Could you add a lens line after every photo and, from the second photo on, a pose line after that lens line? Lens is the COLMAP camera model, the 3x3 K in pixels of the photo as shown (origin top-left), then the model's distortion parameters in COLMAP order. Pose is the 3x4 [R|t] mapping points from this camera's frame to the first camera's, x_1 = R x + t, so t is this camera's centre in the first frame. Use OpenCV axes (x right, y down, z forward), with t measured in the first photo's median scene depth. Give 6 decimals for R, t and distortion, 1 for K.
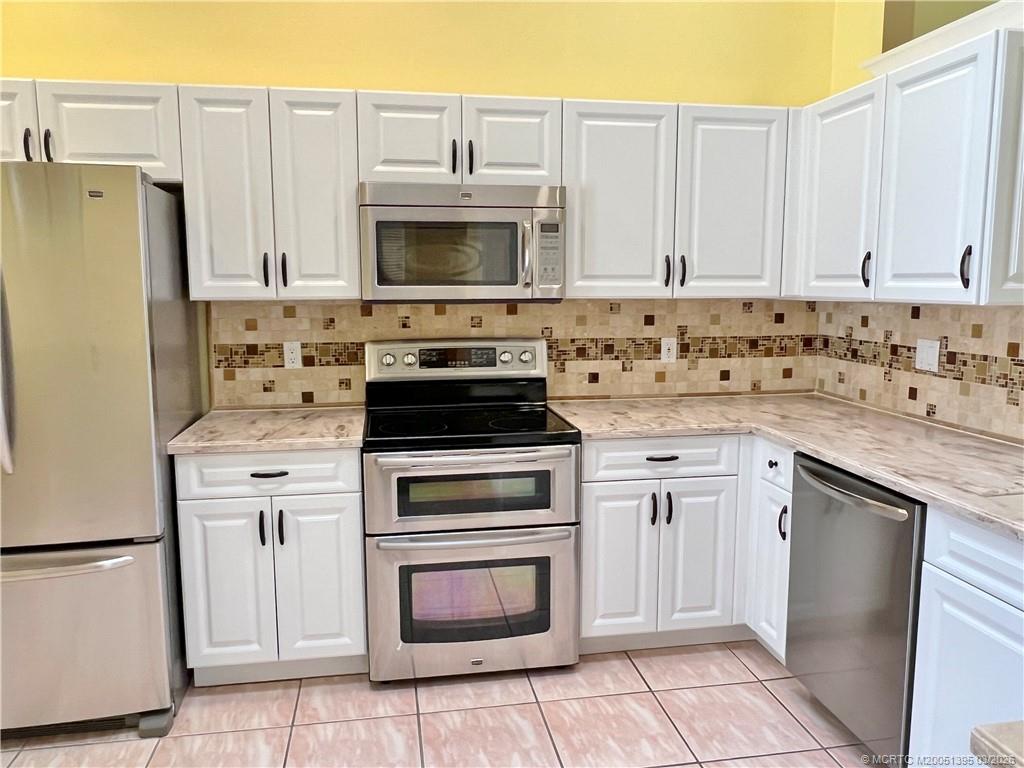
lens RADIAL K [[764.6, 0, 510.0], [0, 764.6, 382.4], [0, 0, 1]] dist [0.001446, -0.005827]
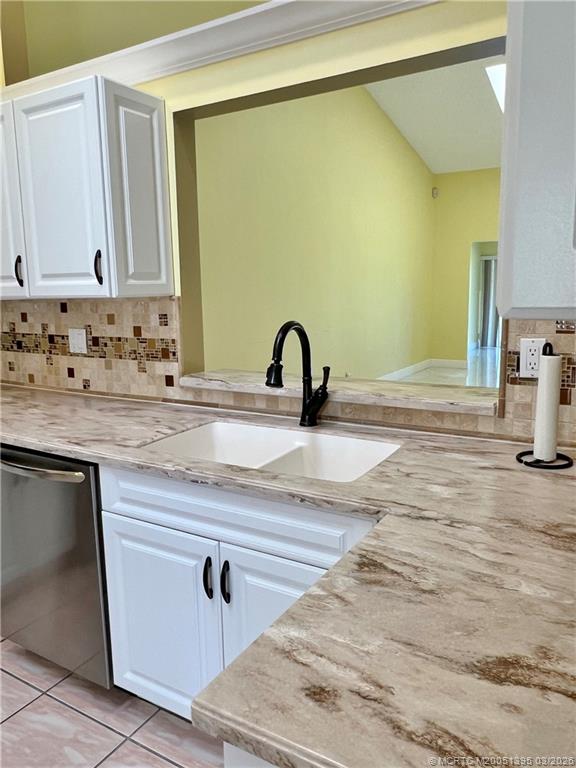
lens RADIAL K [[573.5, 0, 282.8], [0, 573.5, 376.5], [0, 0, 1]] dist [0.001446, -0.005827]
pose [[0.654282, -0.126264, 0.745635, 0.060607], [0.115653, 0.991072, 0.066342, -0.001414], [-0.747355, 0.042829, 0.663043, 0.133970]]
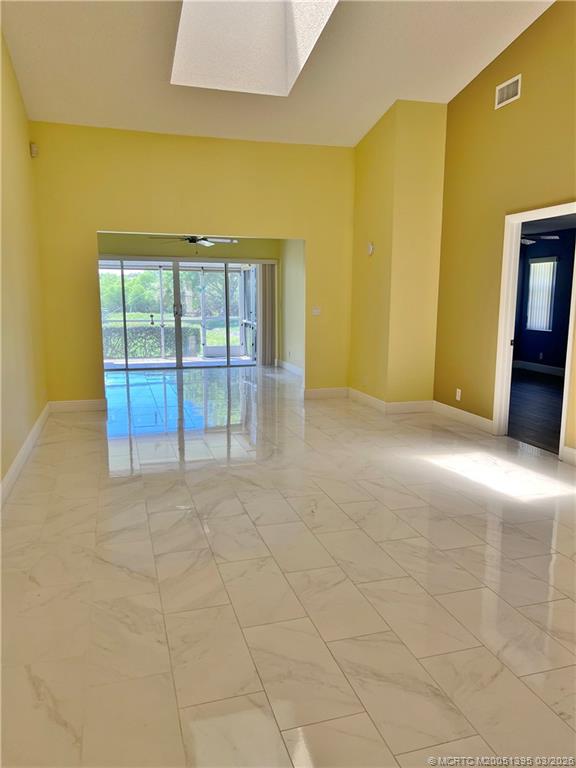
lens RADIAL K [[576.9, 0, 296.9], [0, 576.9, 385.2], [0, 0, 1]] dist [0.049805, -0.052831]
pose [[-0.136890, -0.157834, 0.977931, 0.845381], [0.128708, 0.976022, 0.175542, -0.129767], [-0.982189, 0.149898, -0.113293, 1.078405]]
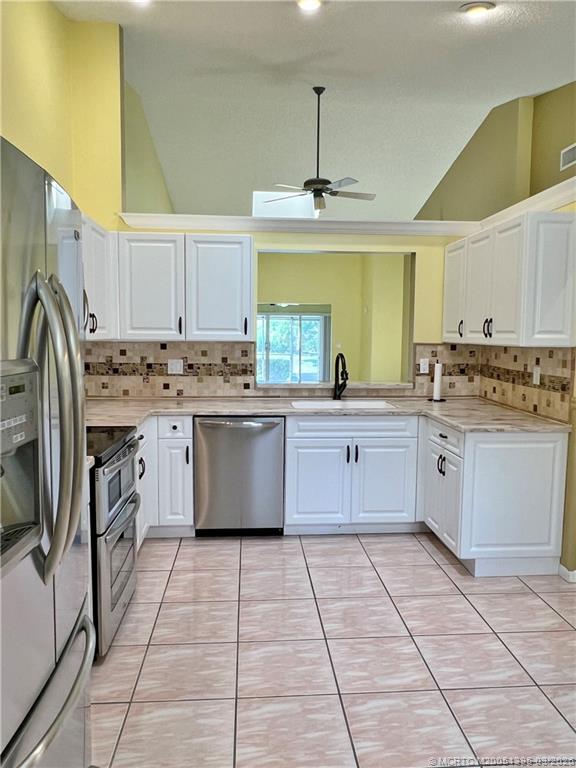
lens RADIAL K [[573.5, 0, 287.5], [0, 573.5, 383.6], [0, 0, 1]] dist [0.001446, -0.005827]
pose [[0.096950, -0.085381, 0.991620, -1.023910], [0.120170, 0.990029, 0.073495, -0.071133], [-0.988008, 0.112038, 0.106243, 0.563704]]
